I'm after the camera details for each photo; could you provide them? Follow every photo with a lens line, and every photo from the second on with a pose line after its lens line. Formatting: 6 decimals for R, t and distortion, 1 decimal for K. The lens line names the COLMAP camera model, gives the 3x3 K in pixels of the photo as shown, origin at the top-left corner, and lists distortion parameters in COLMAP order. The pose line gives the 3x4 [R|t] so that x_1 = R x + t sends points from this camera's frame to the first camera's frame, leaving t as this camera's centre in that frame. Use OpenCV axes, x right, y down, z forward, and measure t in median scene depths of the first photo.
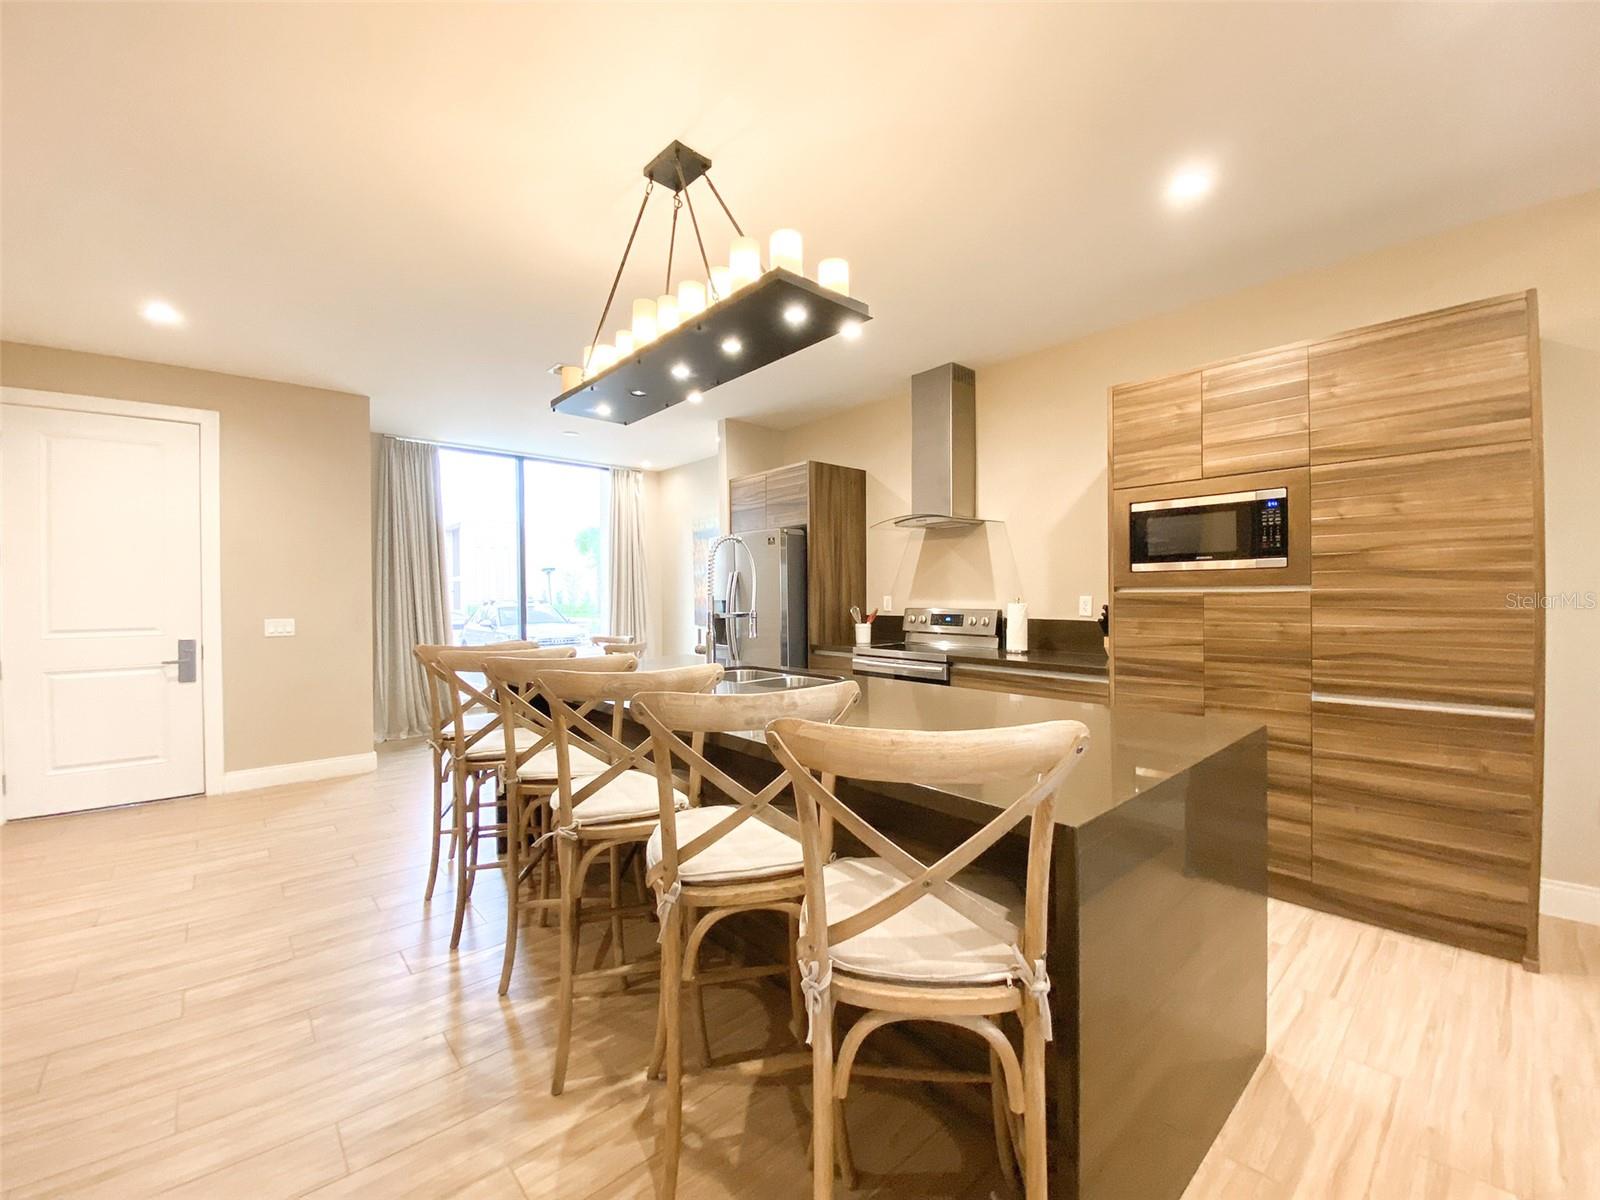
lens RADIAL K [[644.6, 0, 797.3], [0, 644.6, 596.6], [0, 0, 1]] dist [0.064500, -0.044352]
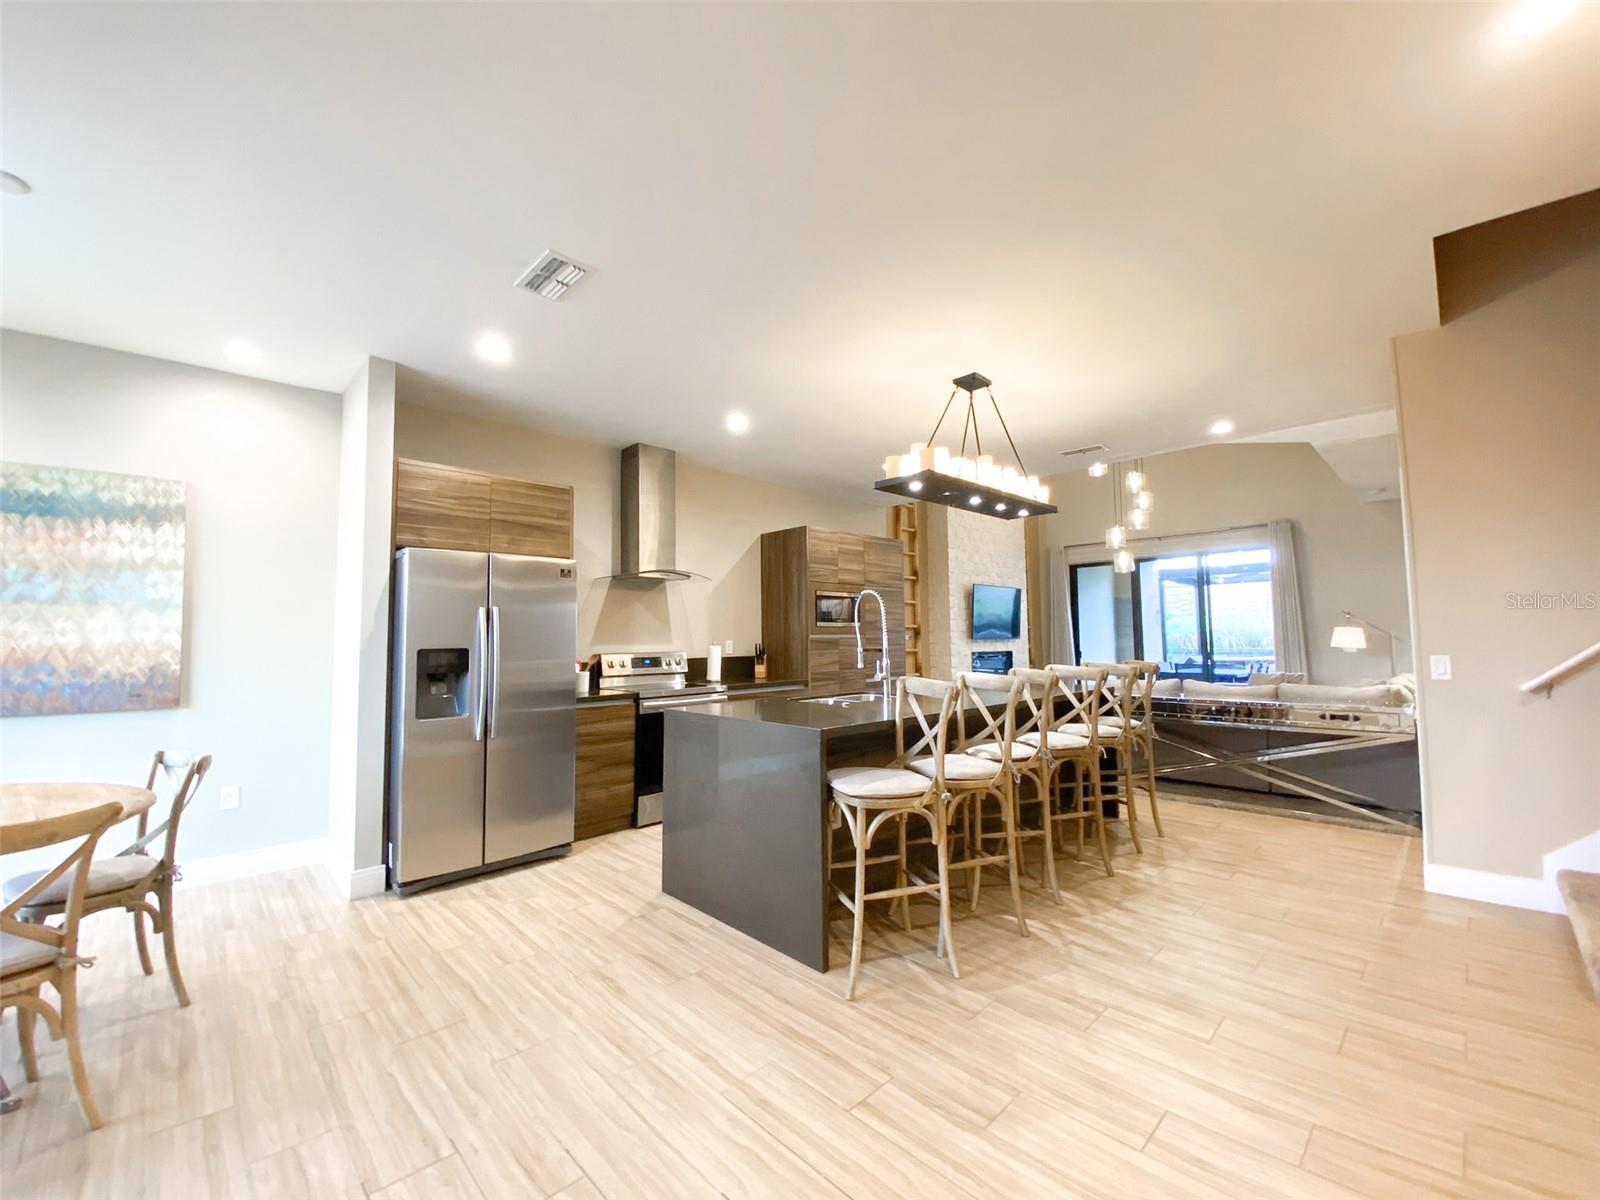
lens RADIAL K [[644.6, 0, 797.3], [0, 644.6, 596.6], [0, 0, 1]] dist [0.064500, -0.044352]
pose [[-0.052792, 0.065686, 0.996443, -1.519481], [0.008824, 0.997826, -0.065310, -0.002398], [-0.998567, 0.005345, -0.053257, 1.305684]]
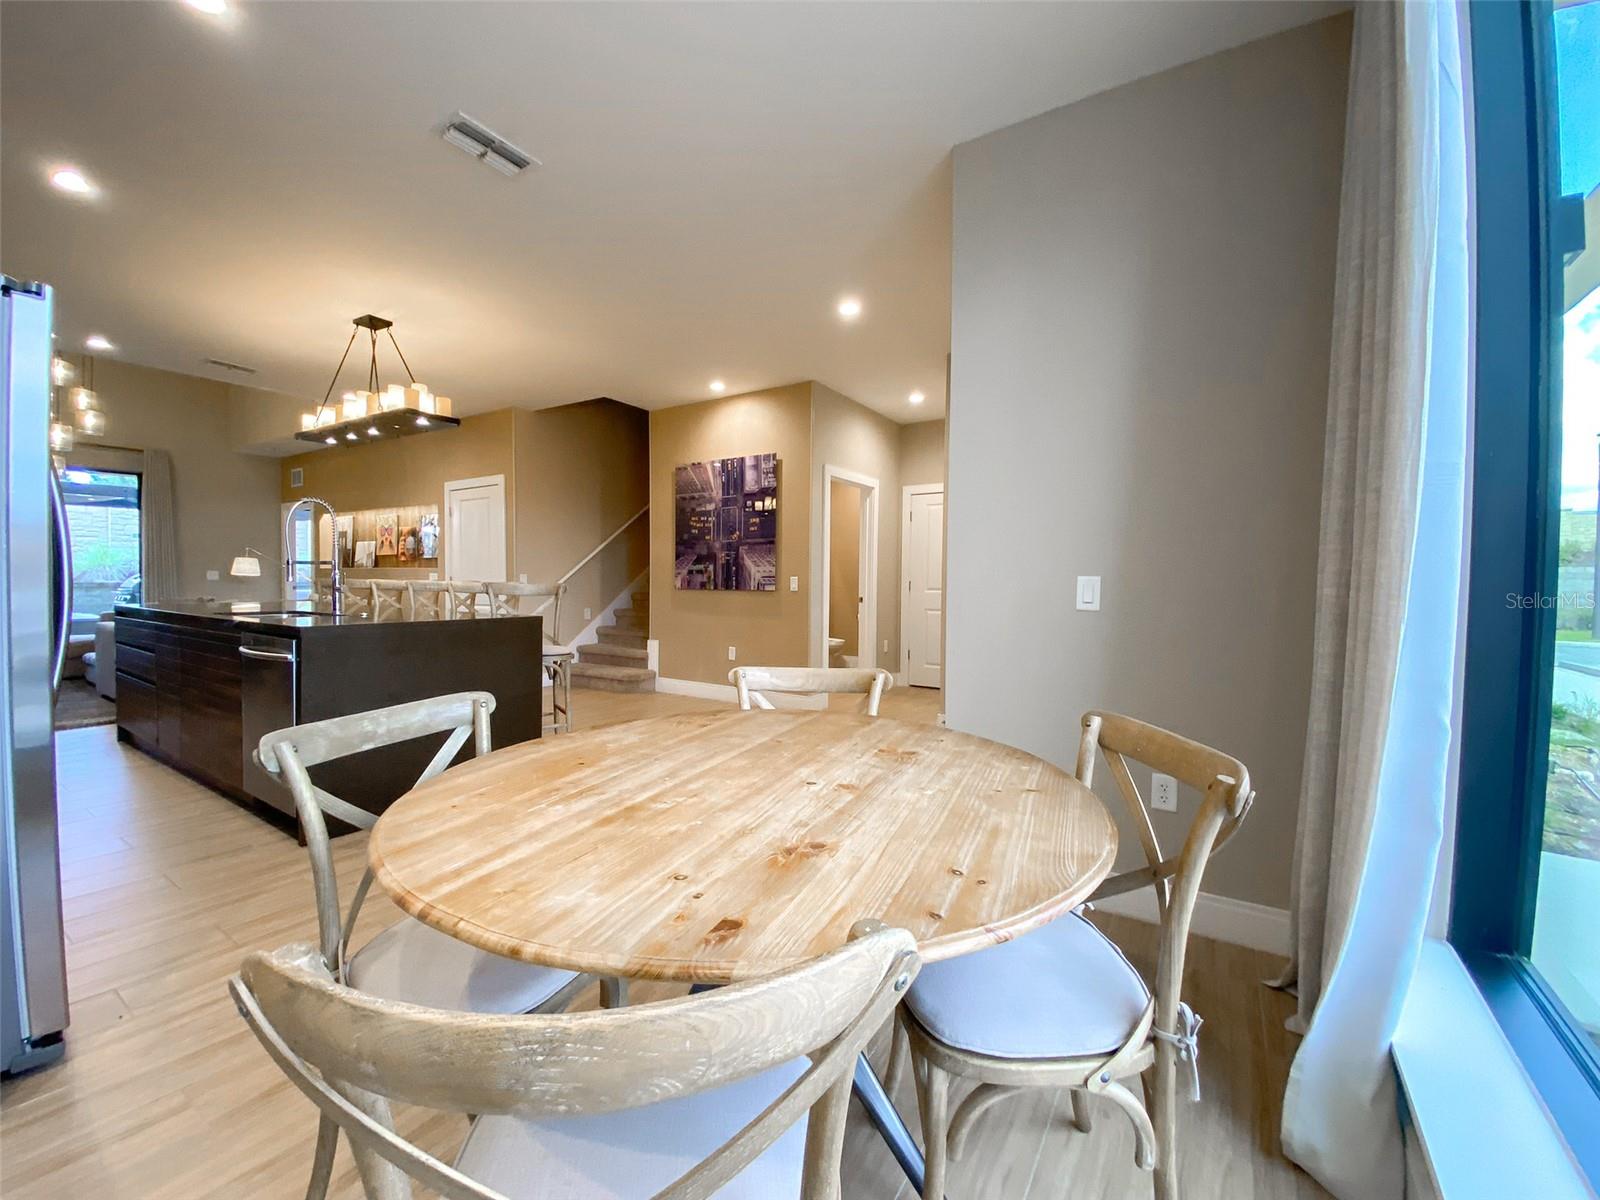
lens RADIAL K [[644.6, 0, 797.3], [0, 644.6, 596.6], [0, 0, 1]] dist [0.064500, -0.044352]
pose [[-0.963711, -0.001630, -0.266943, -0.712450], [-0.008746, 0.999637, 0.025470, 0.048194], [0.266805, 0.026881, -0.963376, 2.653589]]
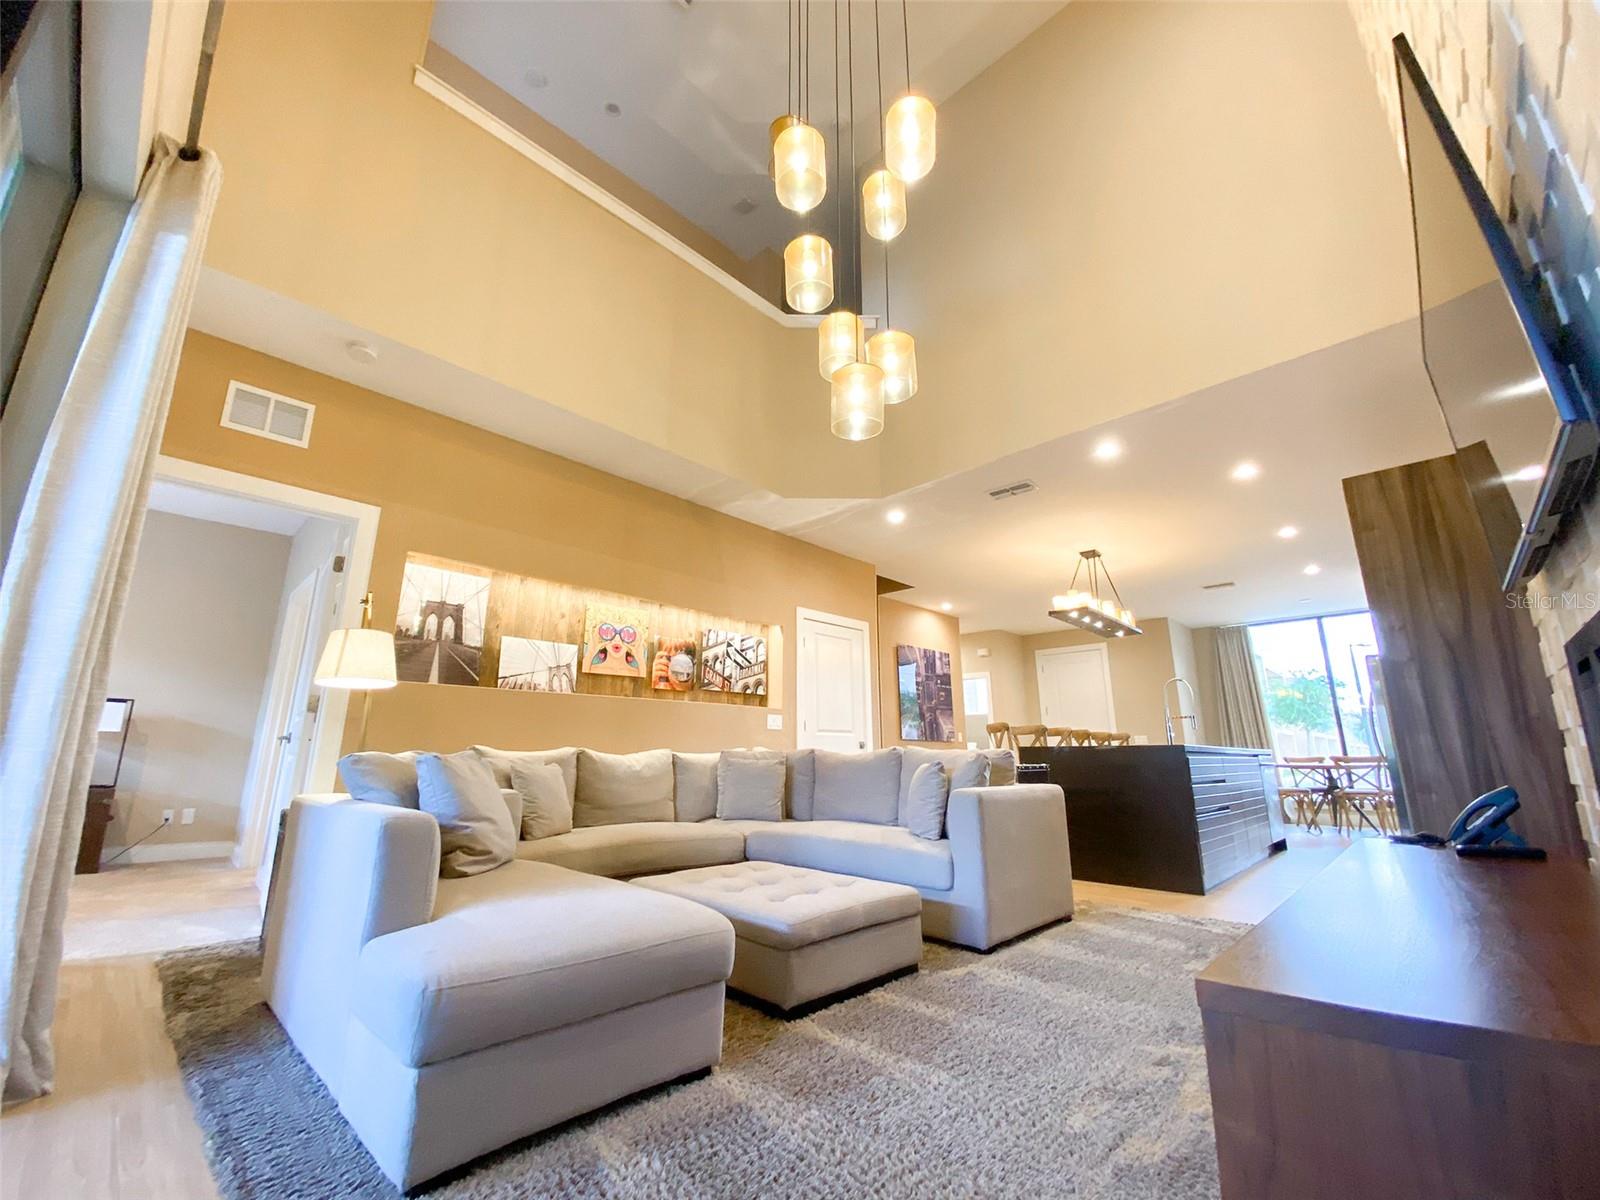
lens RADIAL K [[644.6, 0, 797.3], [0, 644.6, 596.6], [0, 0, 1]] dist [0.064500, -0.044352]
pose [[0.077491, -0.241161, -0.967386, 2.029602], [0.000215, 0.970308, -0.241872, 0.162744], [0.996993, 0.018535, 0.075242, -0.403680]]
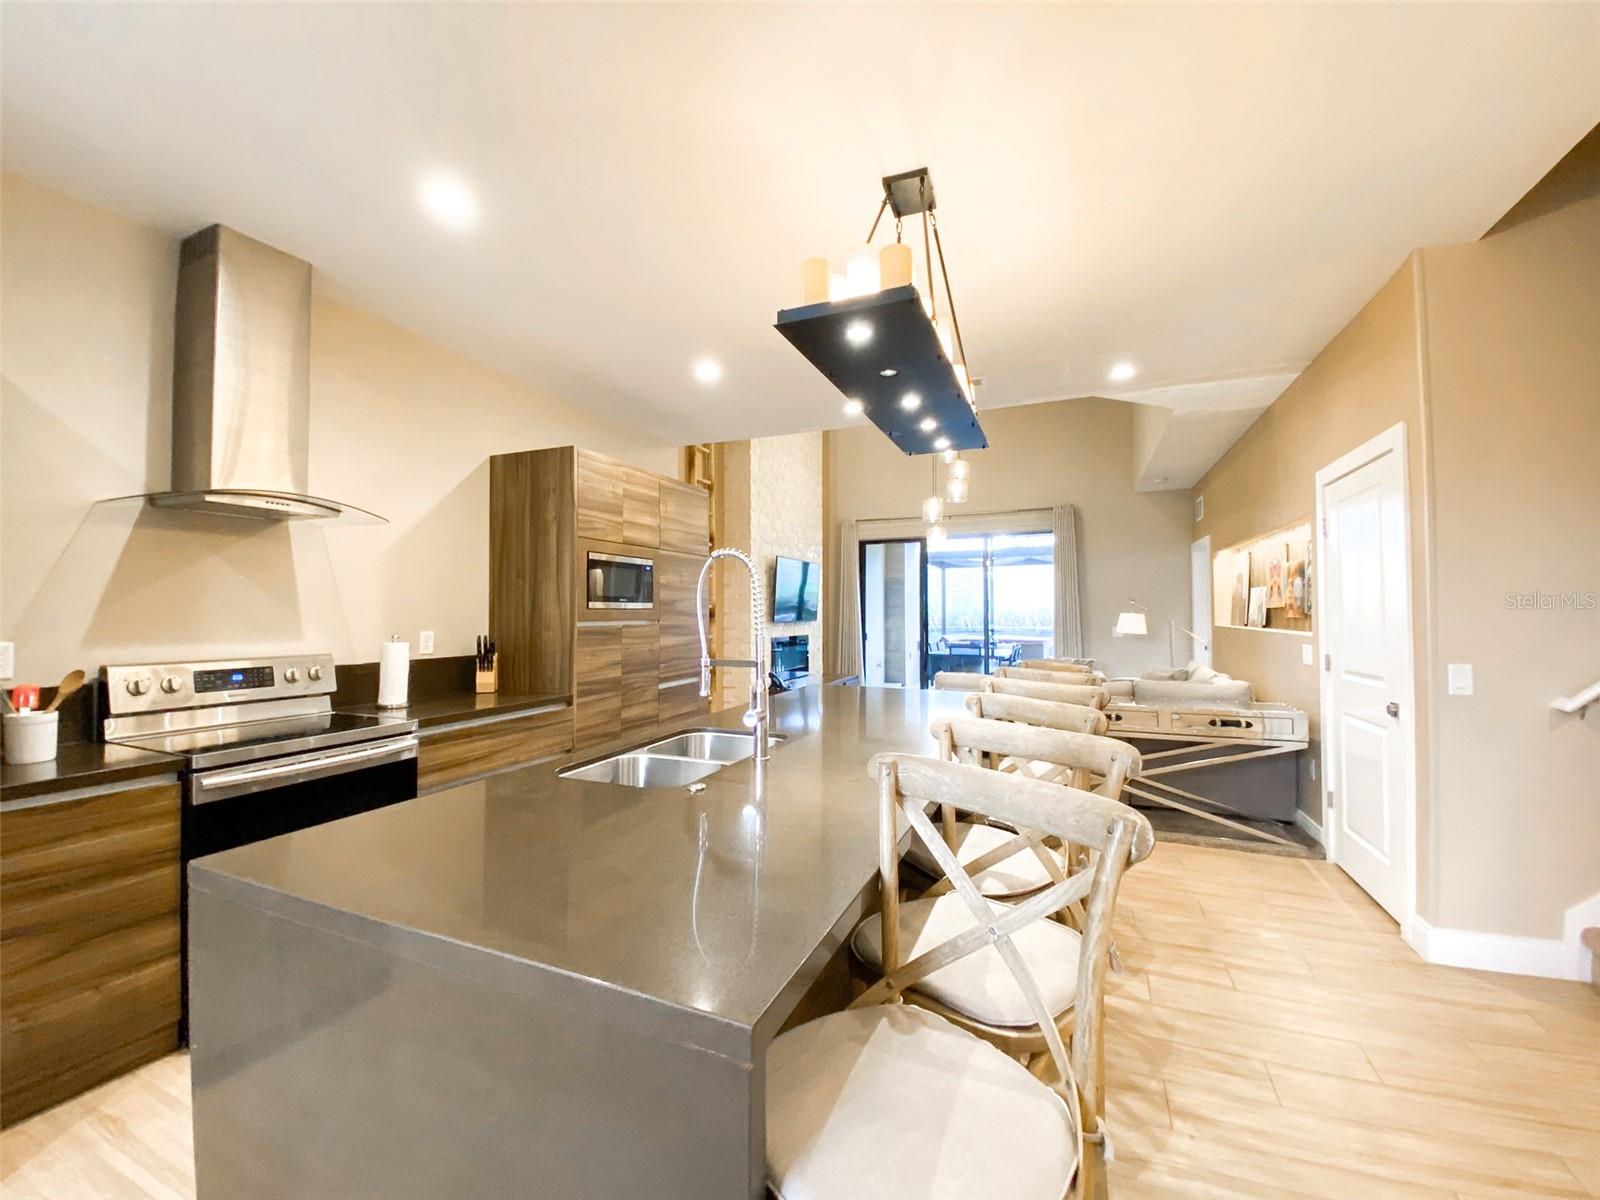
lens RADIAL K [[644.6, 0, 797.3], [0, 644.6, 596.6], [0, 0, 1]] dist [0.064500, -0.044352]
pose [[-0.436382, 0.021303, 0.899509, -0.812135], [-0.000370, 0.999715, -0.023856, -0.036027], [-0.899762, -0.010743, -0.436250, 1.327470]]
